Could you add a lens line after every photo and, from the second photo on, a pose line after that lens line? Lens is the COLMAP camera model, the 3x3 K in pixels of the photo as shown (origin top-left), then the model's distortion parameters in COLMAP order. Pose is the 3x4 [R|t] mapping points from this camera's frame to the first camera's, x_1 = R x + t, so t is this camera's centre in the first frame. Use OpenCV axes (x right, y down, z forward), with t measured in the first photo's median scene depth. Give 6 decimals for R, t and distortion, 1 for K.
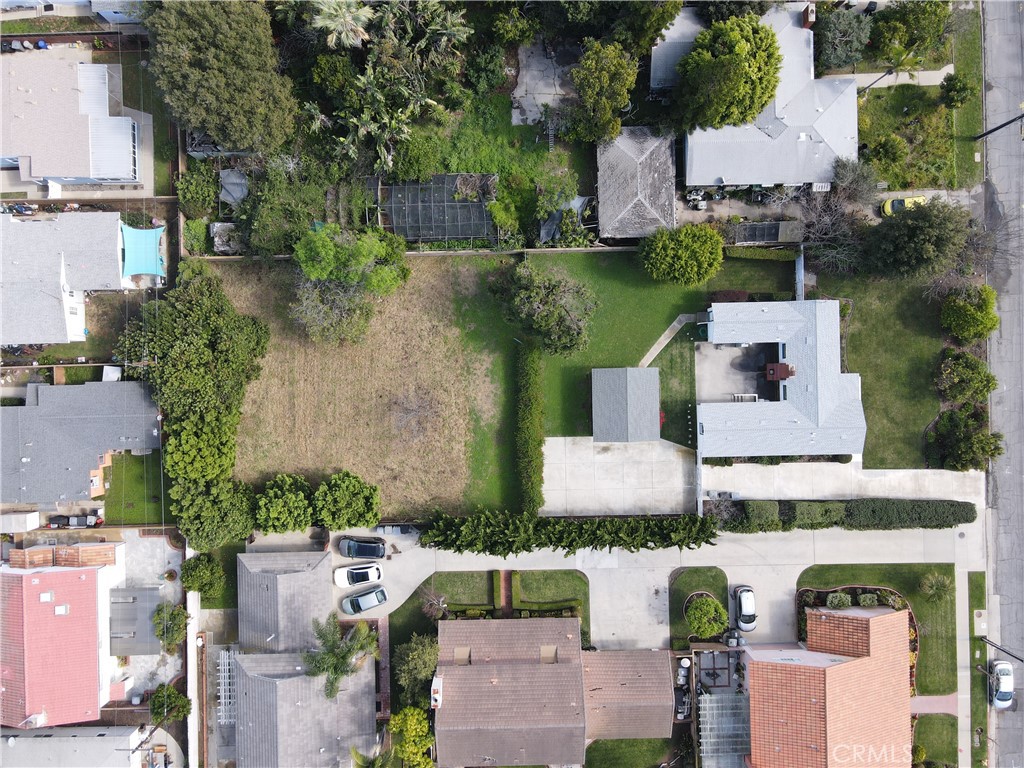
lens RADIAL K [[751.6, 0, 512.0], [0, 751.6, 384.0], [0, 0, 1]] dist [-0.002186, 0.015320]
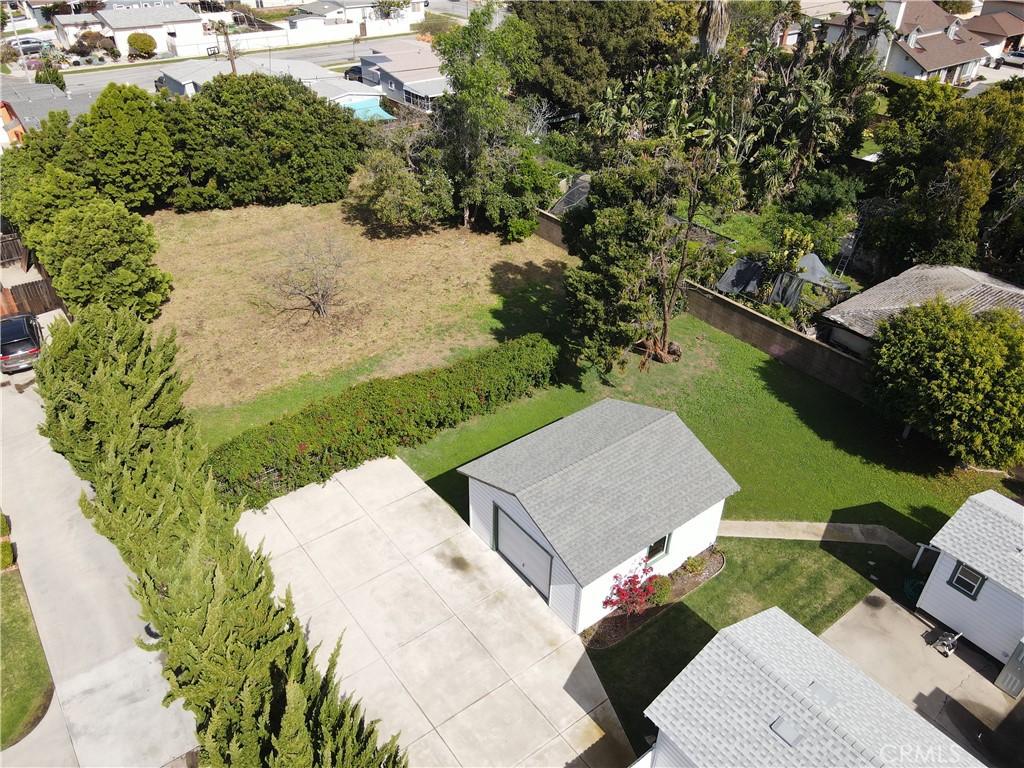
lens RADIAL K [[755.3, 0, 507.2], [0, 755.3, 383.7], [0, 0, 1]] dist [-0.009505, 0.036320]
pose [[0.589523, 0.463121, -0.661802, 0.328674], [-0.807624, 0.323371, -0.493128, 0.213645], [-0.014370, 0.825197, 0.564662, 0.743628]]
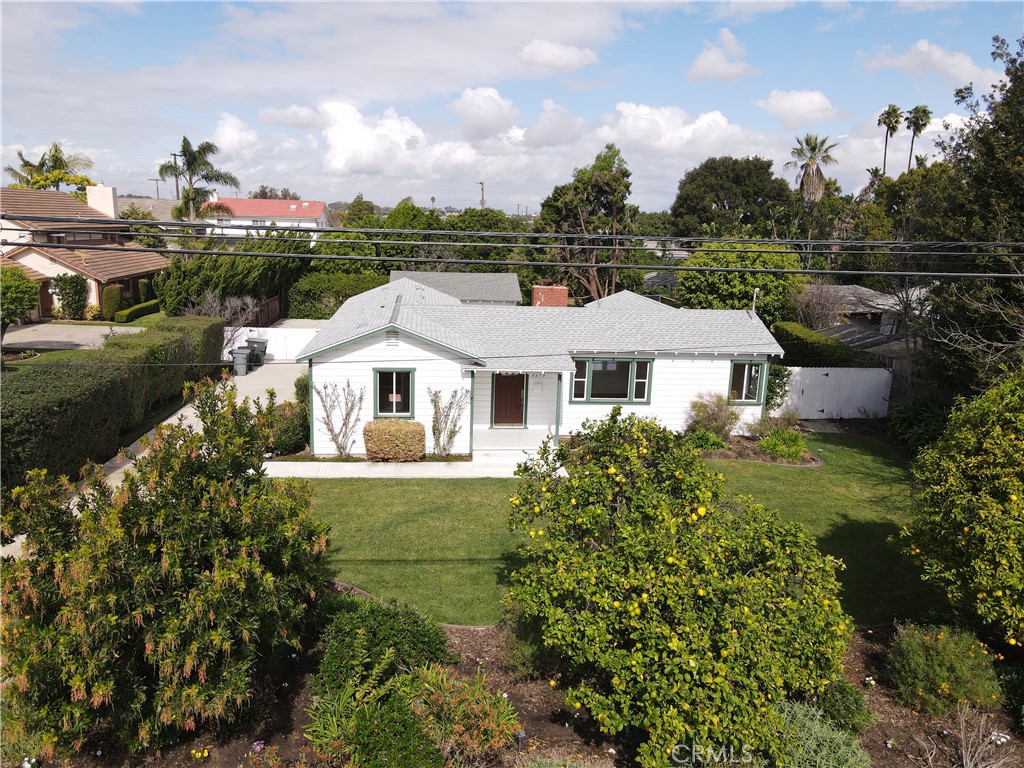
lens RADIAL K [[752.6, 0, 505.6], [0, 752.6, 387.2], [0, 0, 1]] dist [-0.003966, 0.041706]
pose [[0.086080, 0.225339, -0.970470, 0.721025], [-0.995720, -0.013430, -0.091438, 0.037958], [-0.033638, 0.974188, 0.223218, 0.911497]]
